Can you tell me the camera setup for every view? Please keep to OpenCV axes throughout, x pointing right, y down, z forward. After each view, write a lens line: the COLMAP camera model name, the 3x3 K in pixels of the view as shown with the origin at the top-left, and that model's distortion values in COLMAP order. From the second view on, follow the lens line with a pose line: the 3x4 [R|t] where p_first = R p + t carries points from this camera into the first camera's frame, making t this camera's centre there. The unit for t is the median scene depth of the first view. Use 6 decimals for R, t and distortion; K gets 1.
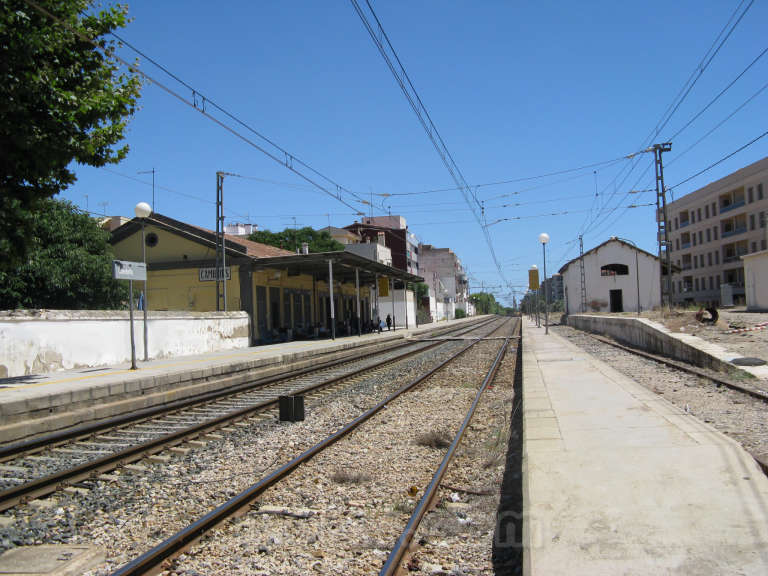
lens RADIAL K [[788.7, 0, 384.0], [0, 788.7, 288.0], [0, 0, 1]] dist [-0.196256, 0.213027]
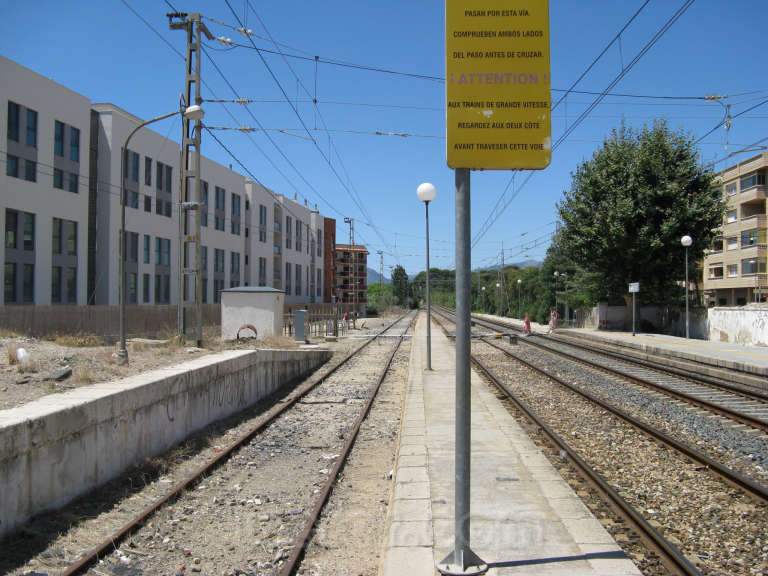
lens RADIAL K [[788.7, 0, 384.0], [0, 788.7, 288.0], [0, 0, 1]] dist [-0.196256, 0.213027]
pose [[-0.990871, 0.035197, -0.130138, 0.121131], [0.042166, 0.997798, -0.051188, 0.011379], [0.128050, -0.056208, -0.990174, 0.604245]]
